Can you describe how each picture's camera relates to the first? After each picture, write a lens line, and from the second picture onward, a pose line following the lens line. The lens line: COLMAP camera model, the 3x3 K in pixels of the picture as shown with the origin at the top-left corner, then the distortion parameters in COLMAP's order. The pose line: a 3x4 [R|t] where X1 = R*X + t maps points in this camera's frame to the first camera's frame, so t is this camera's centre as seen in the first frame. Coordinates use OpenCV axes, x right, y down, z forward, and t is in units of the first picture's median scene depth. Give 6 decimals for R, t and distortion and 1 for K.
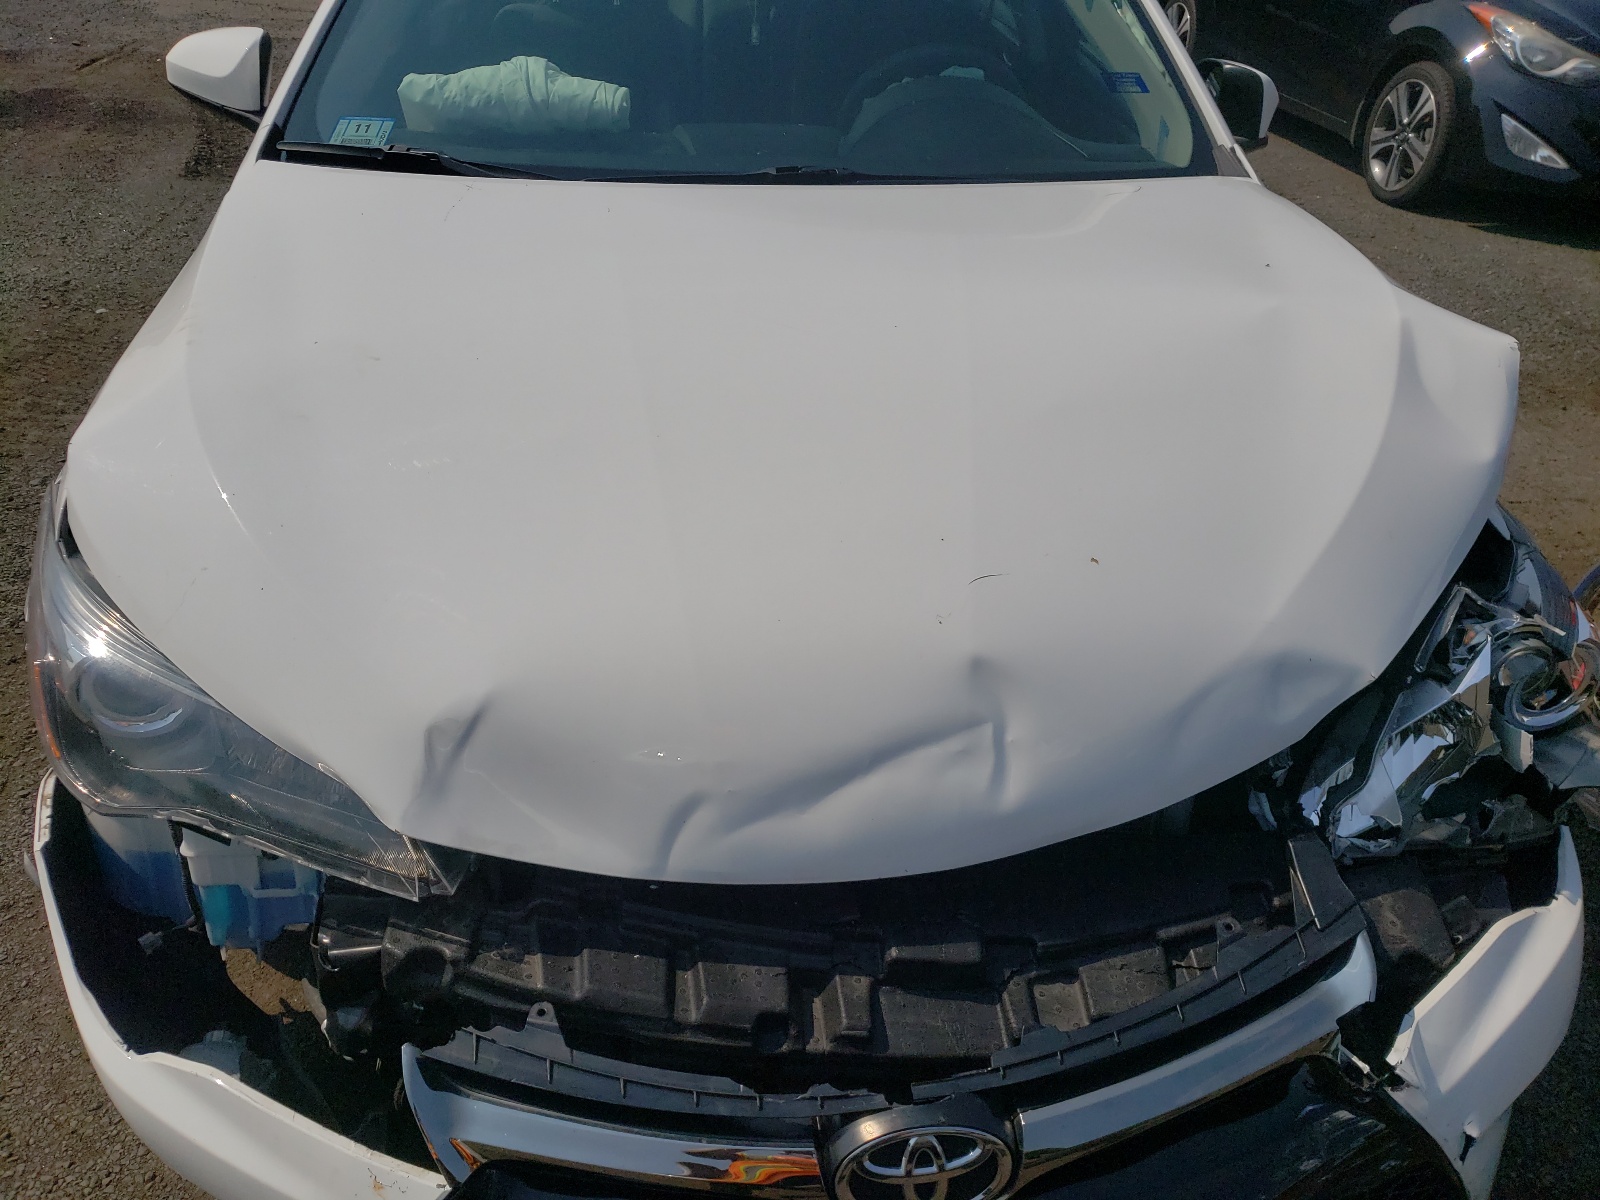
lens RADIAL K [[1229.2, 0, 781.7], [0, 1229.2, 574.4], [0, 0, 1]] dist [0.029420, -0.043107]
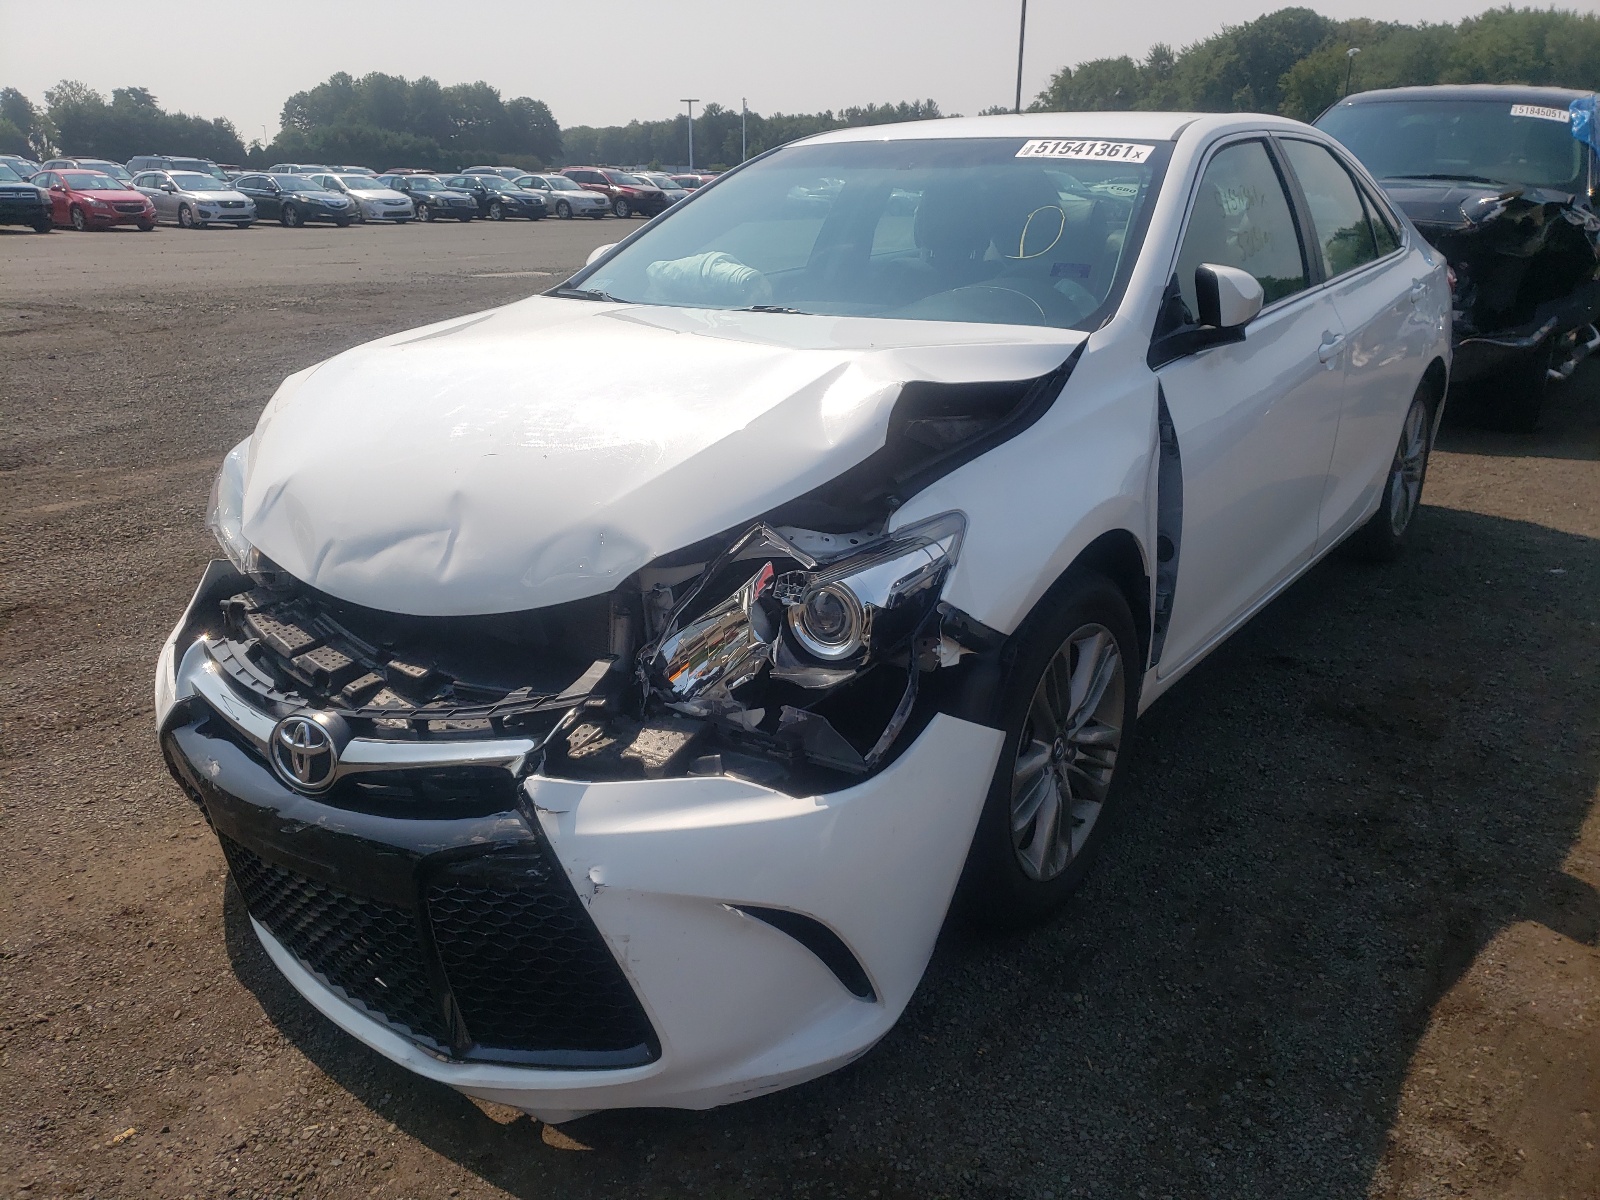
lens RADIAL K [[1231.6, 0, 801.2], [0, 1231.6, 531.9], [0, 0, 1]] dist [0.000839, -0.000450]
pose [[0.777623, 0.133017, -0.614499, 1.526425], [-0.296948, 0.939188, -0.172475, 0.261387], [0.554188, 0.316595, 0.769834, -0.039425]]
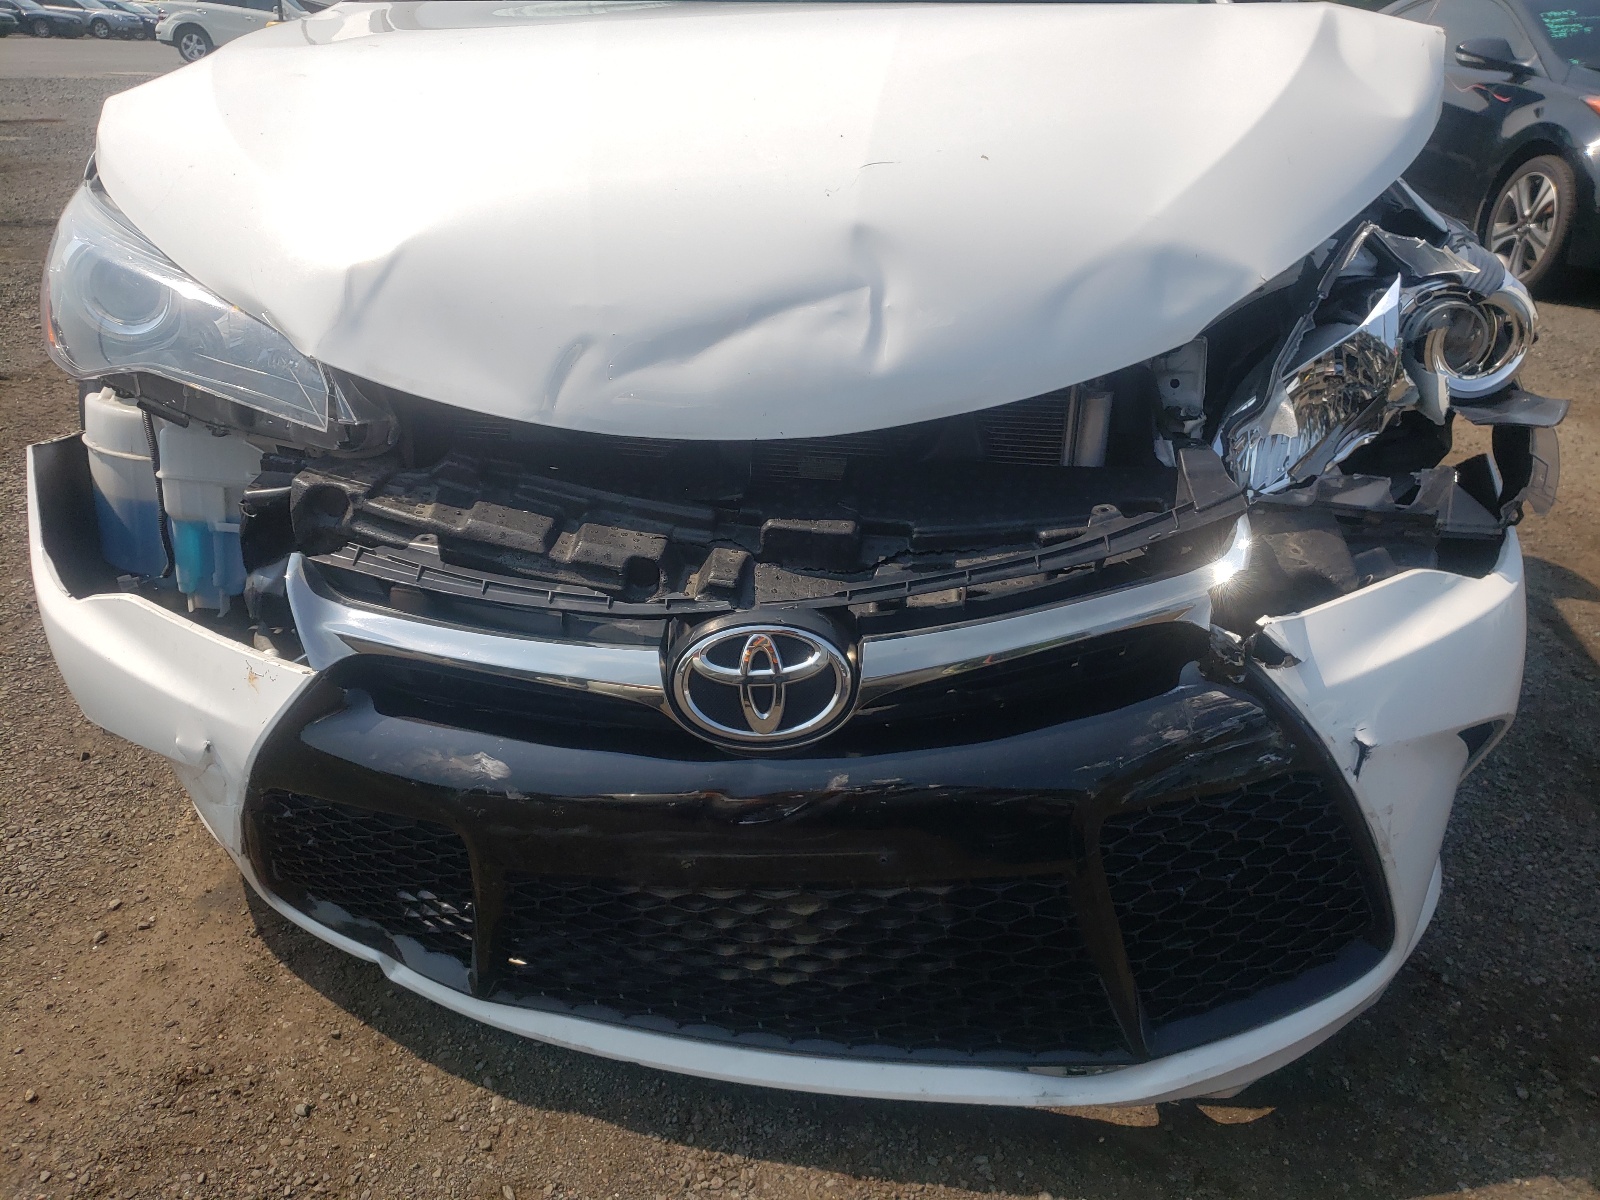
lens RADIAL K [[1235.8, 0, 800.0], [0, 1235.8, 600.0], [0, 0, 1]] dist [-0.003775, -0.003148]
pose [[0.991948, 0.048355, -0.117054, 0.236205], [-0.064407, 0.988406, -0.137493, 0.505570], [0.109049, 0.143925, 0.983562, 0.007720]]
